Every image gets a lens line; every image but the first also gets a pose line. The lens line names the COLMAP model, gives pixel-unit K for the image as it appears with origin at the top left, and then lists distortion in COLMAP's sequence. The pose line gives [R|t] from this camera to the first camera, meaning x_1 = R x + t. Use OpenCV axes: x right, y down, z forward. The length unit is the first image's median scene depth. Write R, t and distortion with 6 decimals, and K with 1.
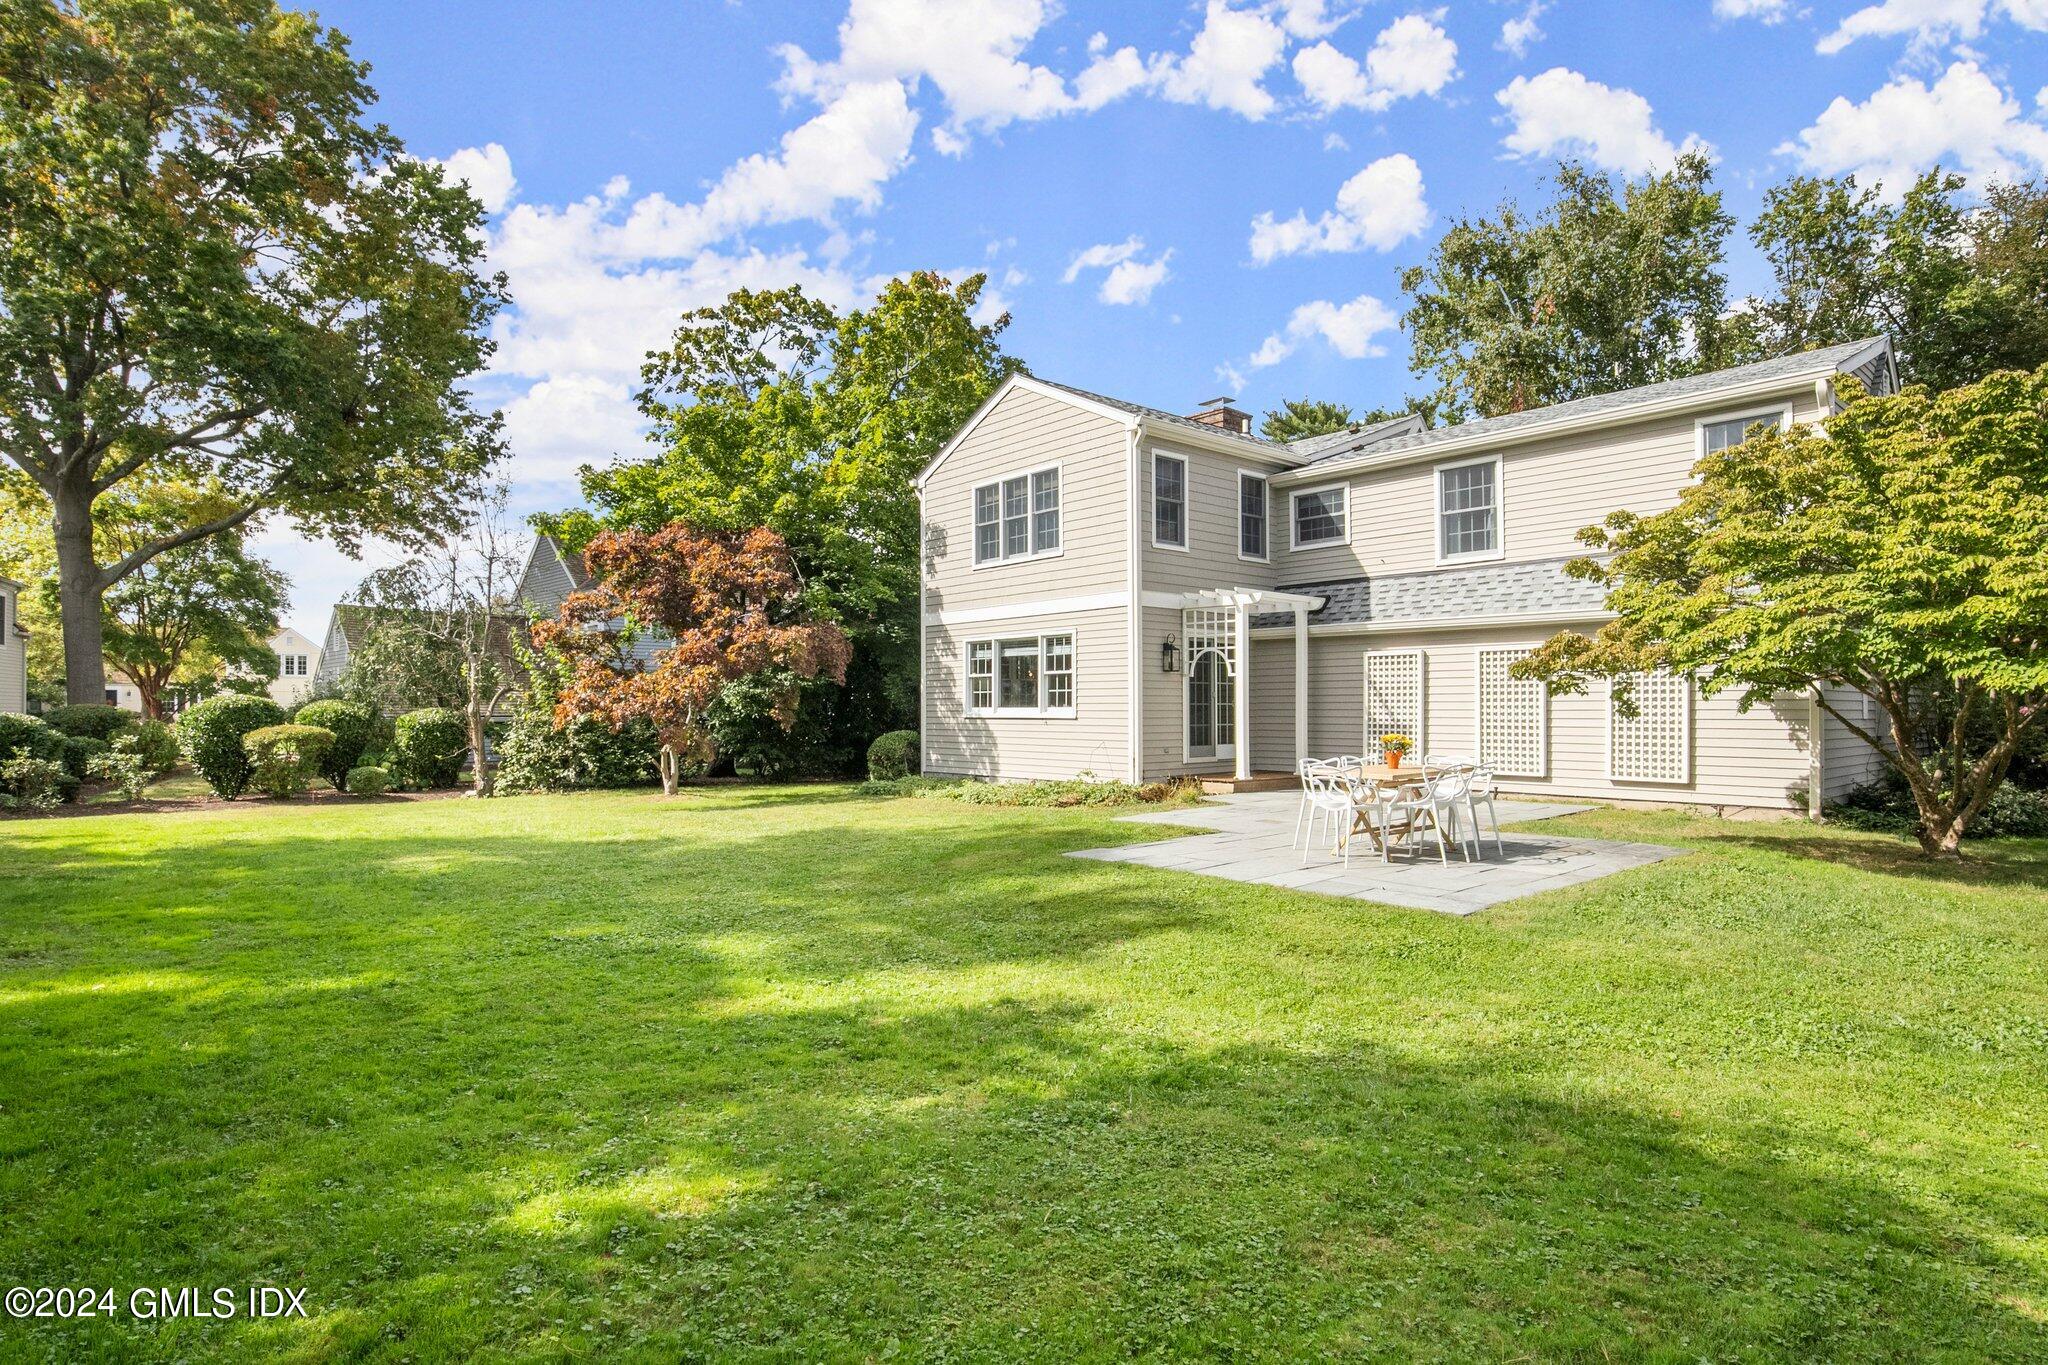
lens RADIAL K [[1070.2, 0, 1024.9], [0, 1070.2, 699.9], [0, 0, 1]] dist [-0.005680, -0.001205]
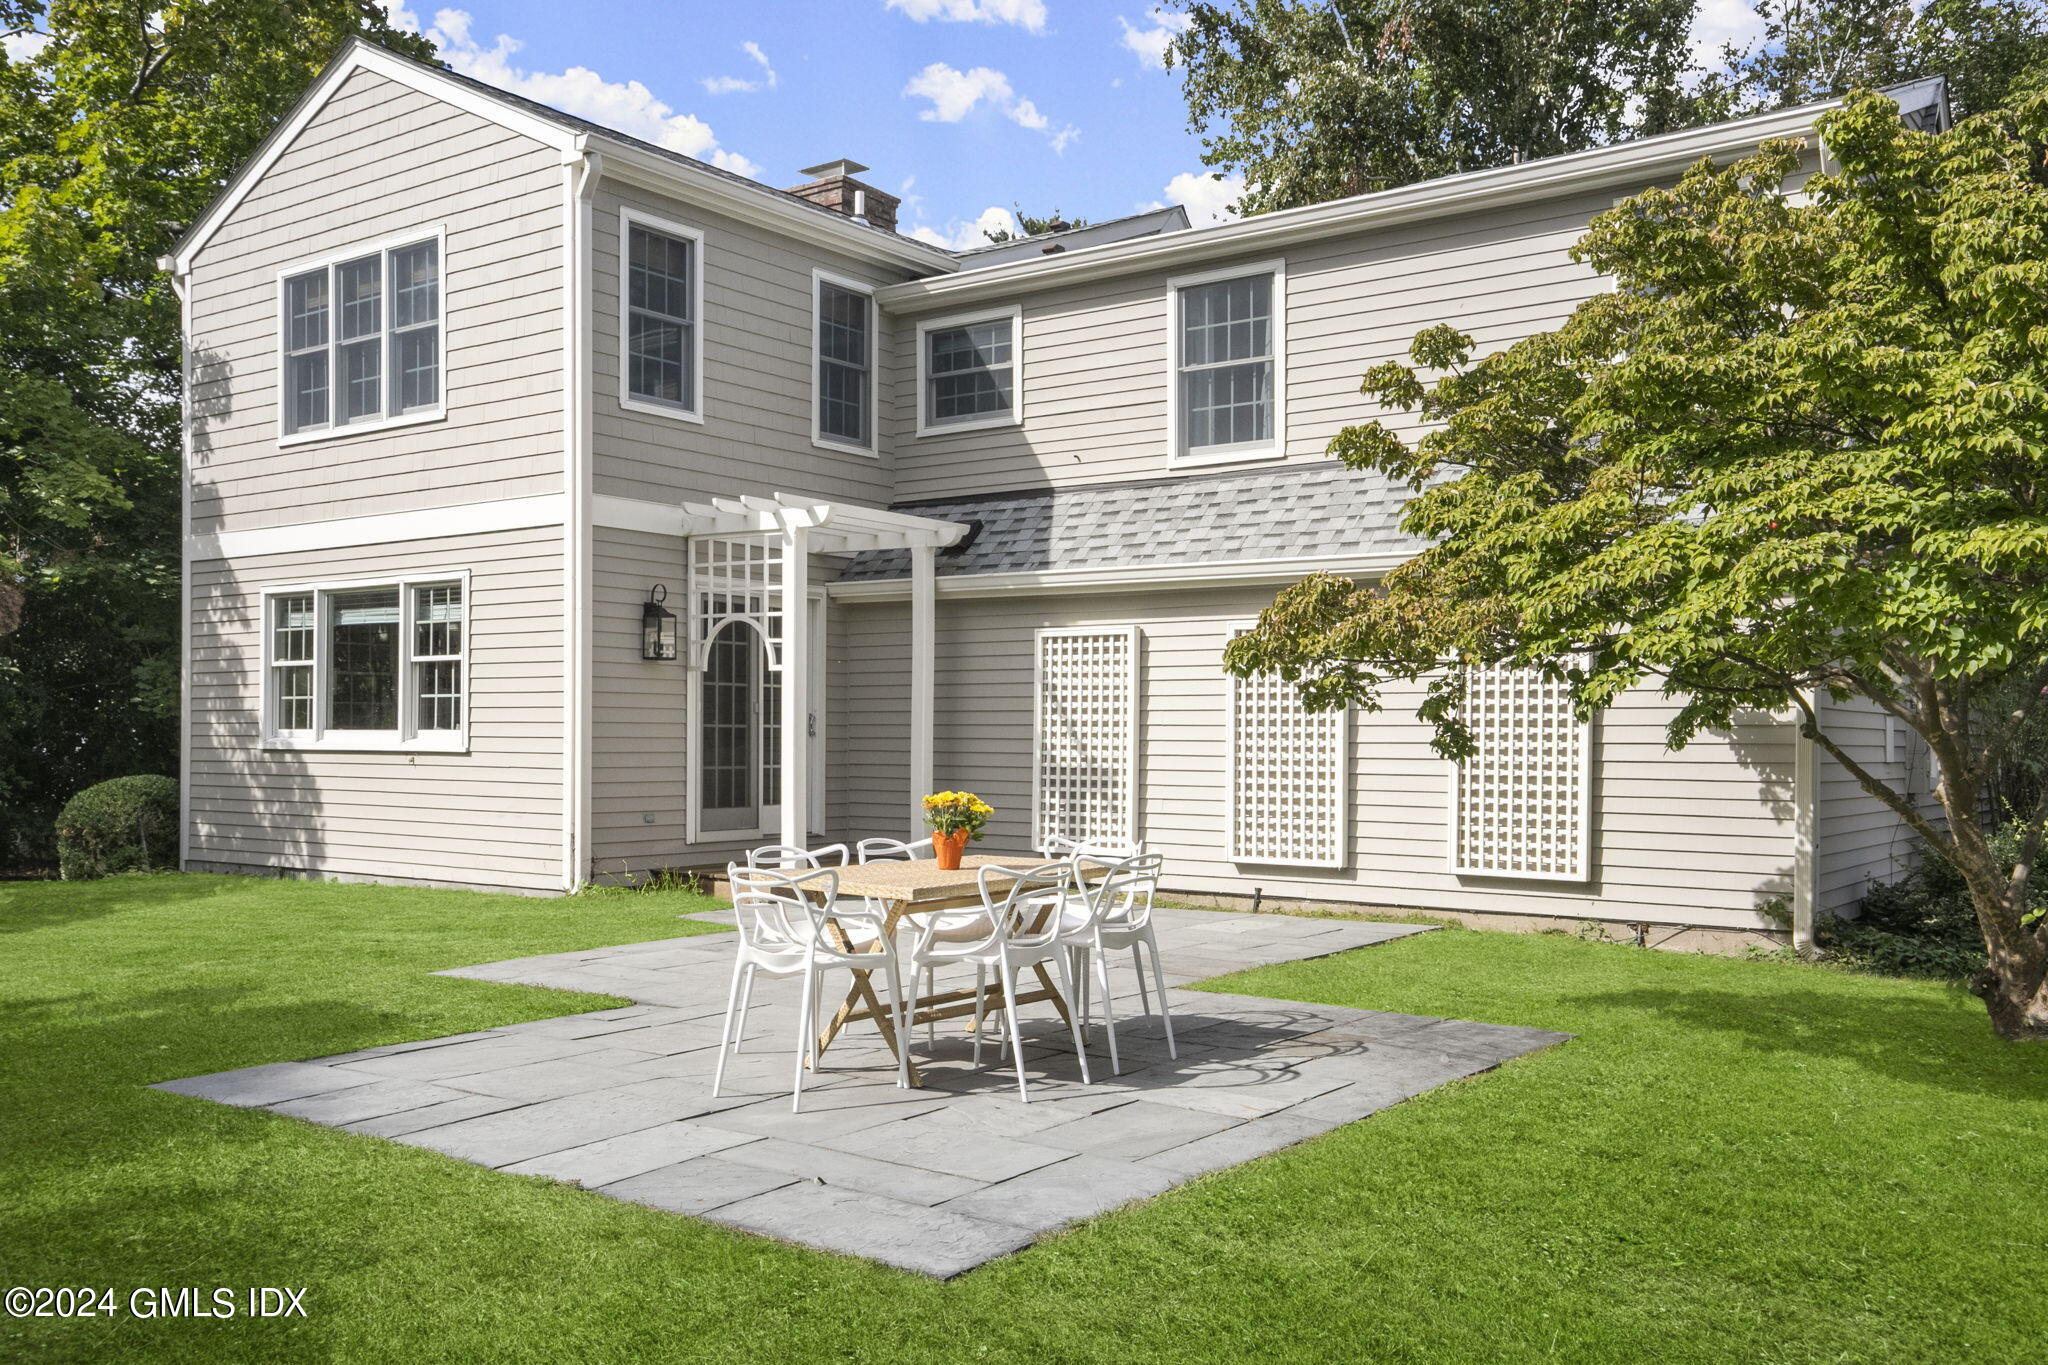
lens RADIAL K [[1726.4, 0, 1021.5], [0, 1726.4, 729.6], [0, 0, 1]] dist [0.052555, -0.010303]
pose [[0.978392, 0.009060, 0.206561, 0.139665], [-0.009755, 0.999950, 0.002345, 0.002576], [-0.206530, -0.004310, 0.978431, 0.179123]]
